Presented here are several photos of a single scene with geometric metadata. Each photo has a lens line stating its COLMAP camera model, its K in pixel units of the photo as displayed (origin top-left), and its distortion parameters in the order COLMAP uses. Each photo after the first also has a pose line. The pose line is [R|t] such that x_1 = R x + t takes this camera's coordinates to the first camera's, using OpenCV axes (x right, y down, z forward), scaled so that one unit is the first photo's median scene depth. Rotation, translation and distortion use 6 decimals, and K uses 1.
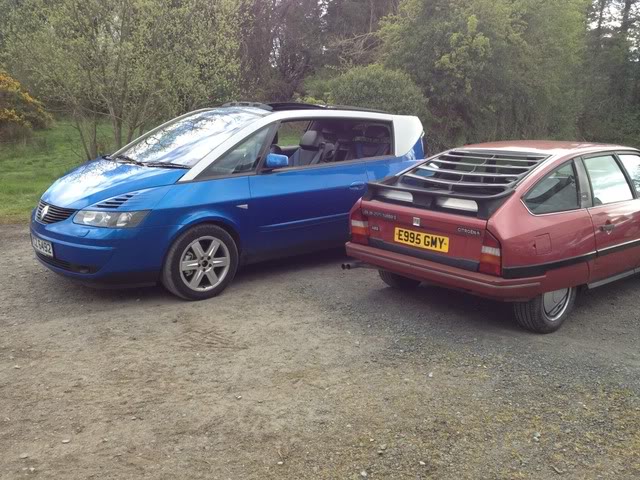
lens RADIAL K [[581.3, 0, 309.0], [0, 581.3, 238.3], [0, 0, 1]] dist [0.094262, -0.171876]
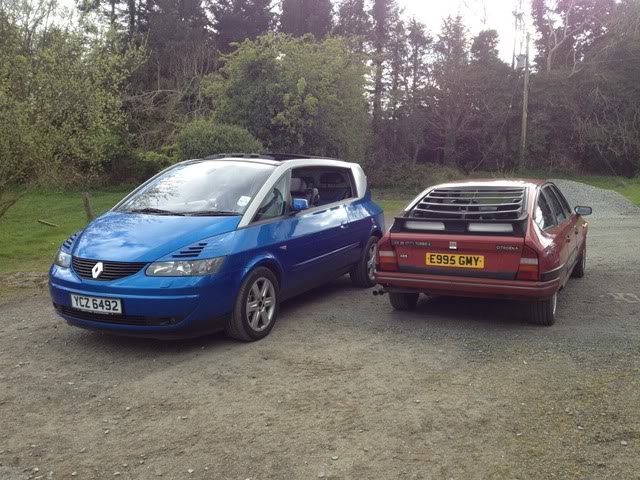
lens RADIAL K [[581.3, 0, 309.0], [0, 581.3, 238.3], [0, 0, 1]] dist [0.094262, -0.171876]
pose [[0.929517, -0.073570, 0.361367, -0.523080], [0.106336, 0.991748, -0.071613, 0.011412], [-0.353117, 0.104992, 0.929669, -0.016794]]
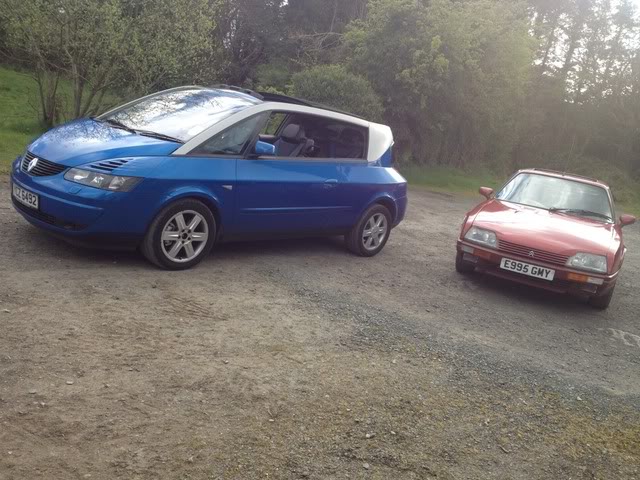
lens RADIAL K [[581.3, 0, 309.0], [0, 581.3, 238.3], [0, 0, 1]] dist [0.094262, -0.171876]
pose [[0.983403, 0.134796, 0.121444, -0.096981], [-0.136344, 0.990651, 0.004495, 0.013744], [-0.119703, -0.020979, 0.992588, -0.067594]]
